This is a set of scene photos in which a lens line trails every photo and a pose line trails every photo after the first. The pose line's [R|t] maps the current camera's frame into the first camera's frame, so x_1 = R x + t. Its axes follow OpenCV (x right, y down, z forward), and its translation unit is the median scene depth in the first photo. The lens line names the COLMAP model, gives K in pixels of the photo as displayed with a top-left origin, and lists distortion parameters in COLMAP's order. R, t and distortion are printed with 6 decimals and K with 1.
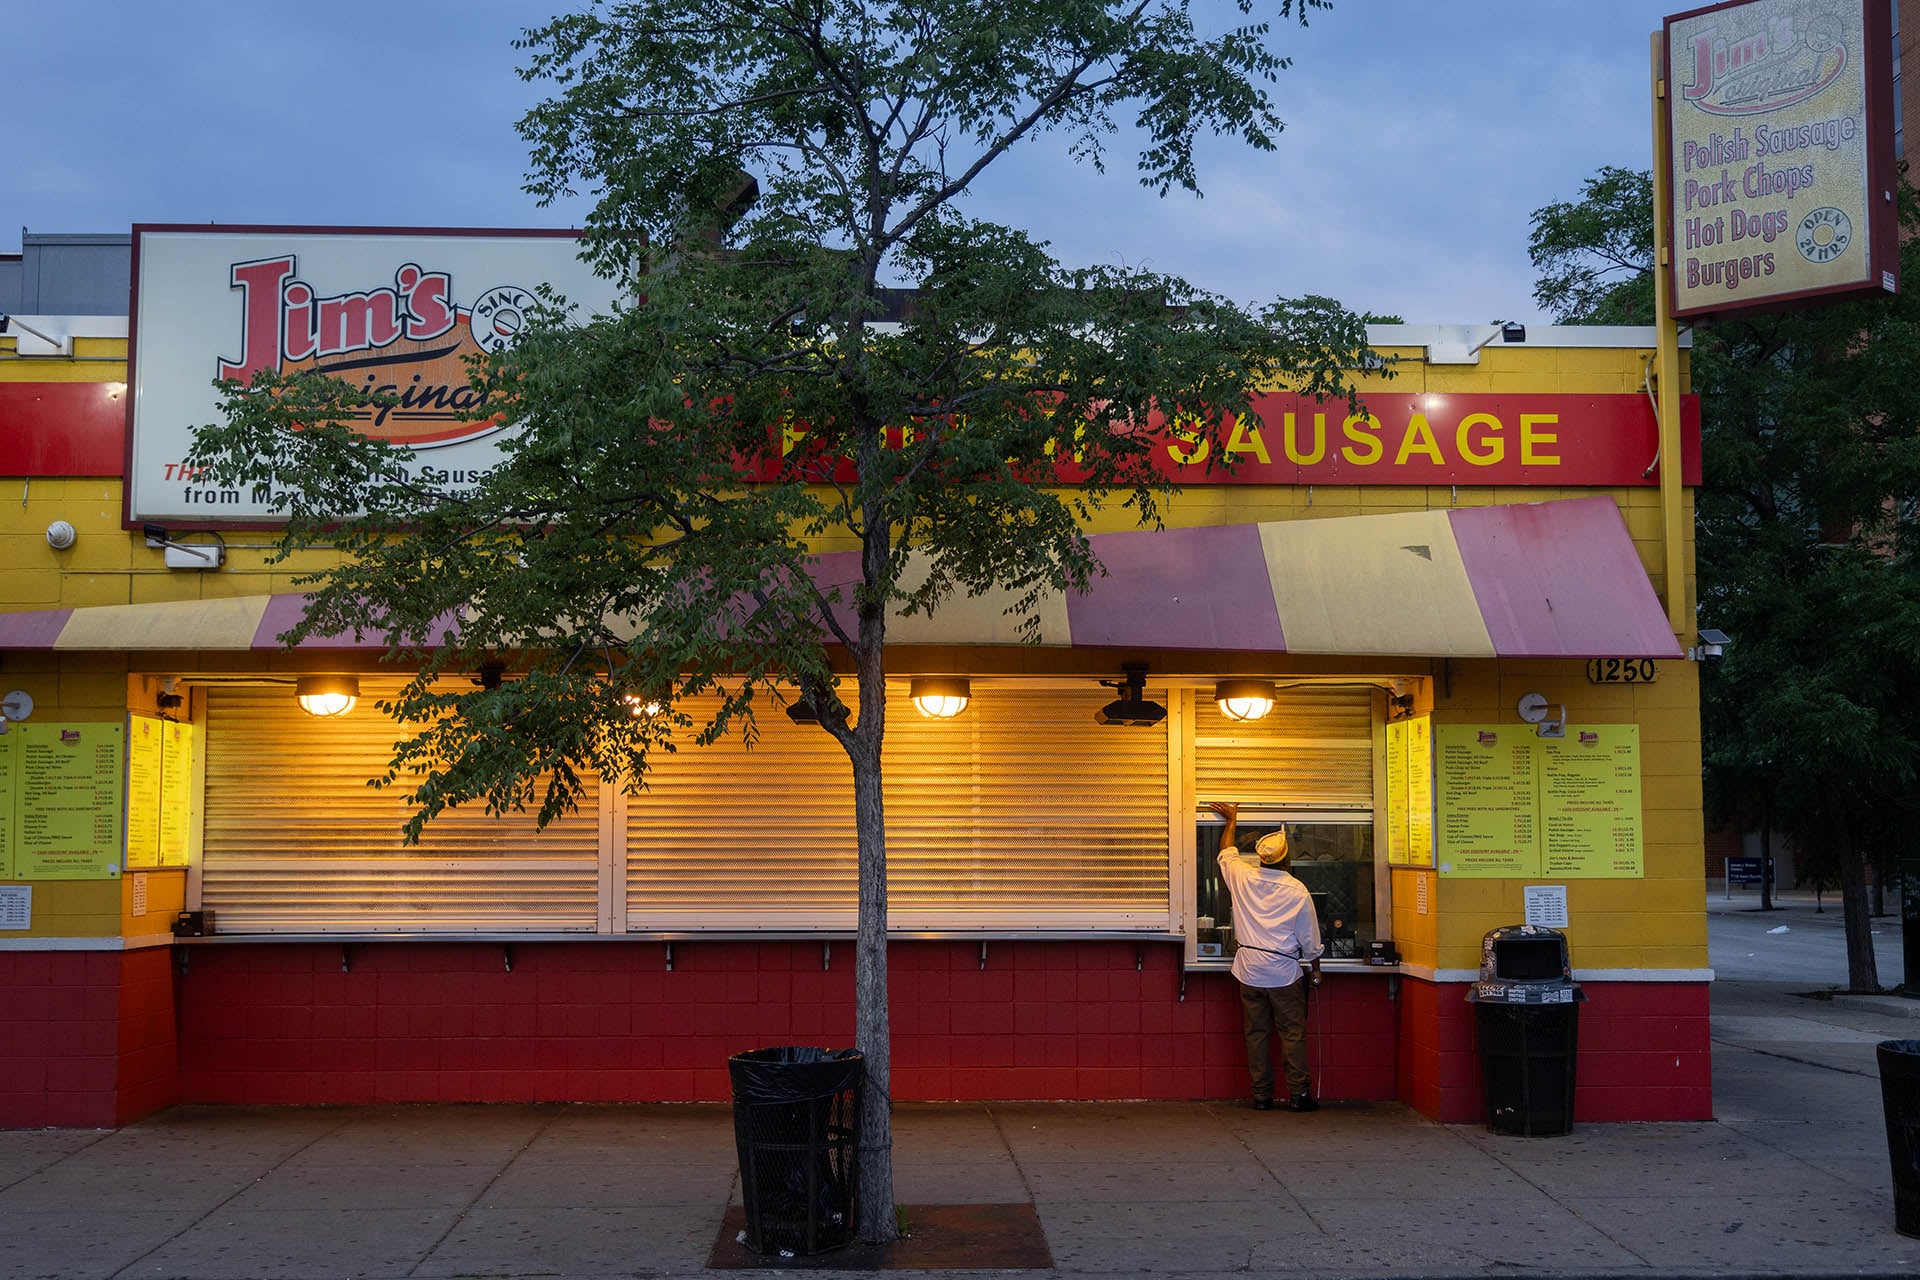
lens RADIAL K [[2376.5, 0, 965.4], [0, 2376.5, 586.7], [0, 0, 1]] dist [0.015315, 0.022198]
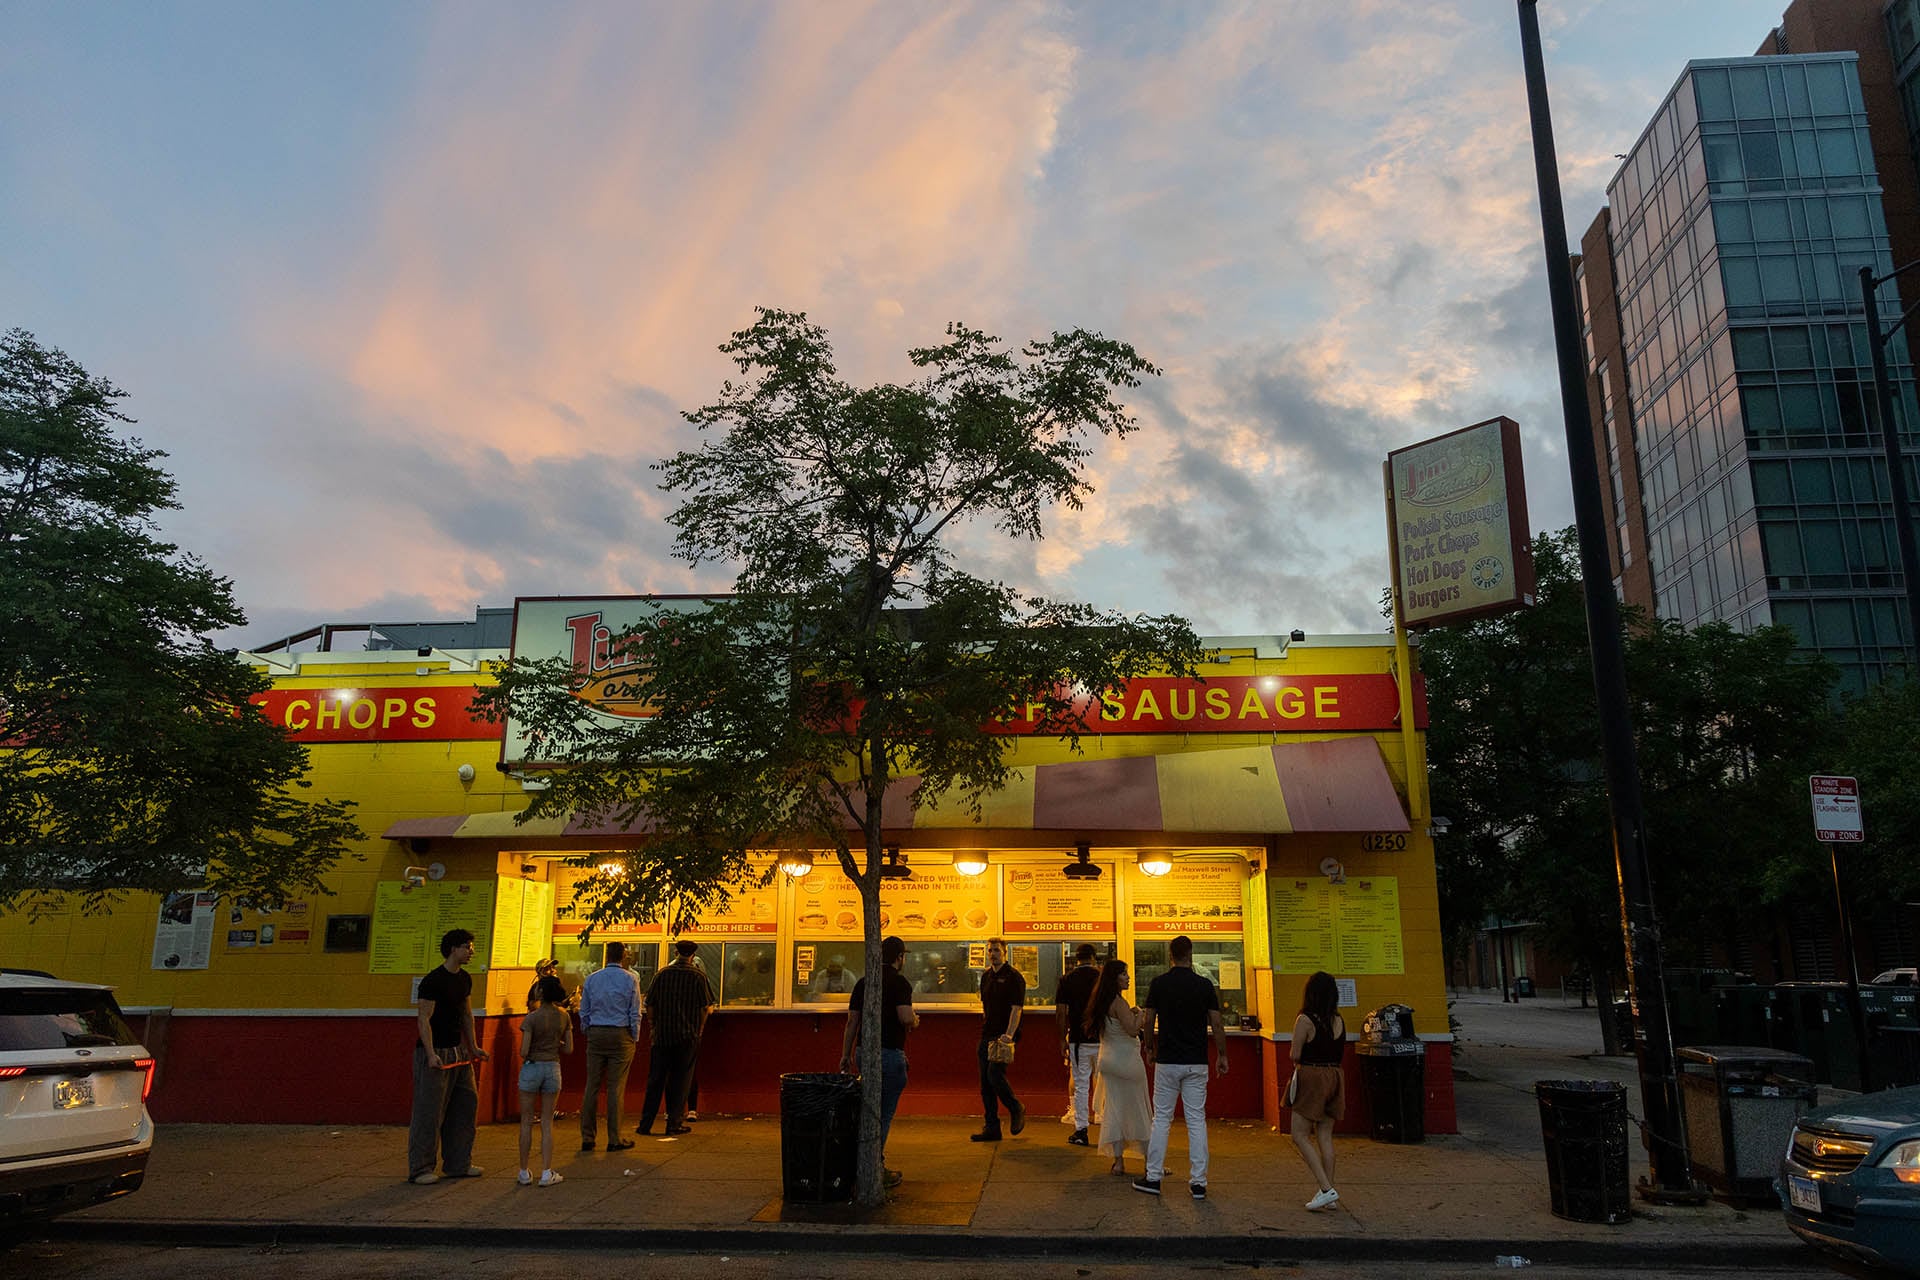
lens RADIAL K [[1281.1, 0, 992.2], [0, 1281.1, 635.1], [0, 0, 1]] dist [0.000896, 0.002745]
pose [[0.994892, -0.025206, -0.097744, 0.099971], [0.010565, 0.989005, -0.147505, 0.021417], [0.100387, 0.145719, 0.984220, 0.093213]]
